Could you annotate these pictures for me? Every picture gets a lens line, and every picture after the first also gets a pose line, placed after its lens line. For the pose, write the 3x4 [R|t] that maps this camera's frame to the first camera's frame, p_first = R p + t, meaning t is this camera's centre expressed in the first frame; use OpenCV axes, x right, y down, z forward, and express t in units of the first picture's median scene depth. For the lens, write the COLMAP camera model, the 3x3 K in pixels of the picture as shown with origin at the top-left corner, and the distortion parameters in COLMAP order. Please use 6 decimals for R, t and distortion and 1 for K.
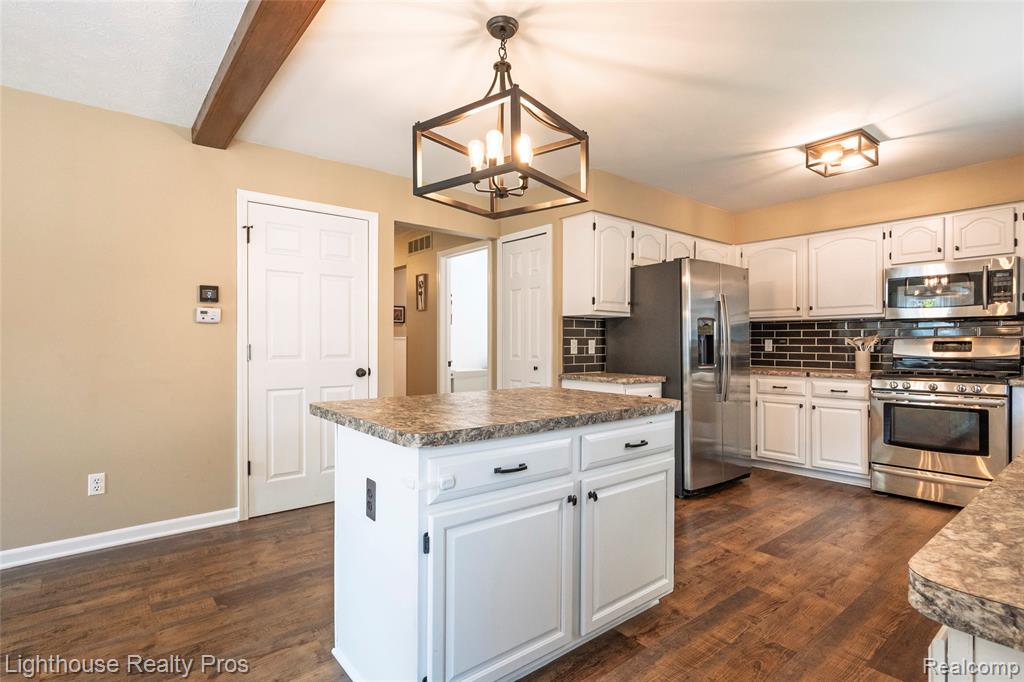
lens RADIAL K [[508.2, 0, 515.5], [0, 508.2, 346.3], [0, 0, 1]] dist [-0.004787, 0.003959]
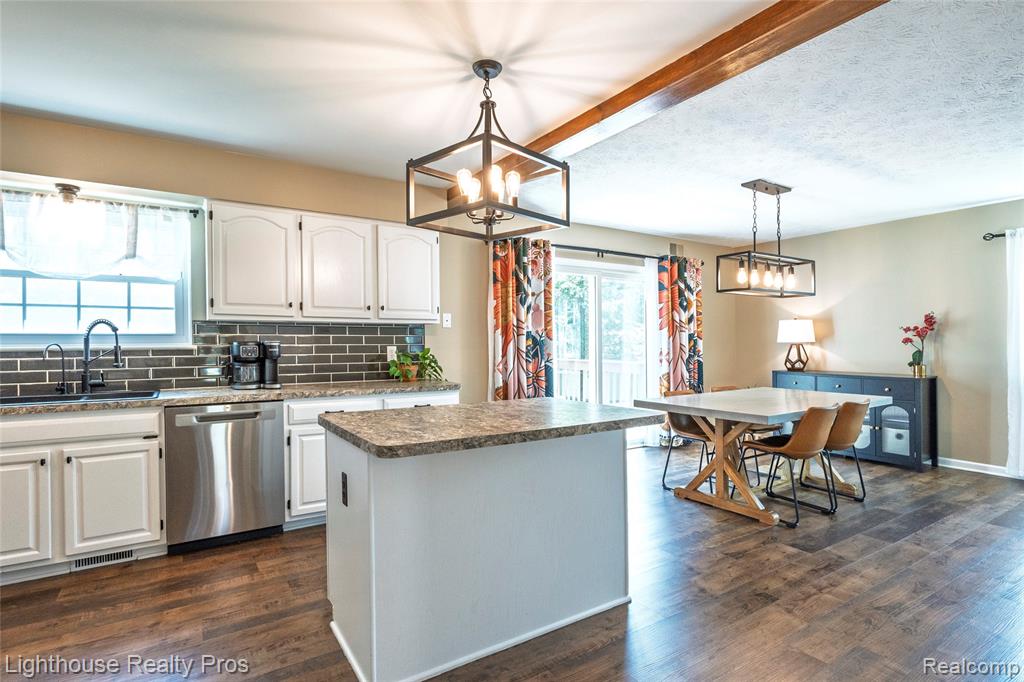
lens RADIAL K [[508.2, 0, 511.4], [0, 508.2, 338.1], [0, 0, 1]] dist [-0.004787, 0.003959]
pose [[-0.992556, 0.001947, 0.121773, -0.125117], [0.001915, 0.999998, -0.000381, -0.031068], [-0.121774, -0.000145, -0.992558, 1.279931]]
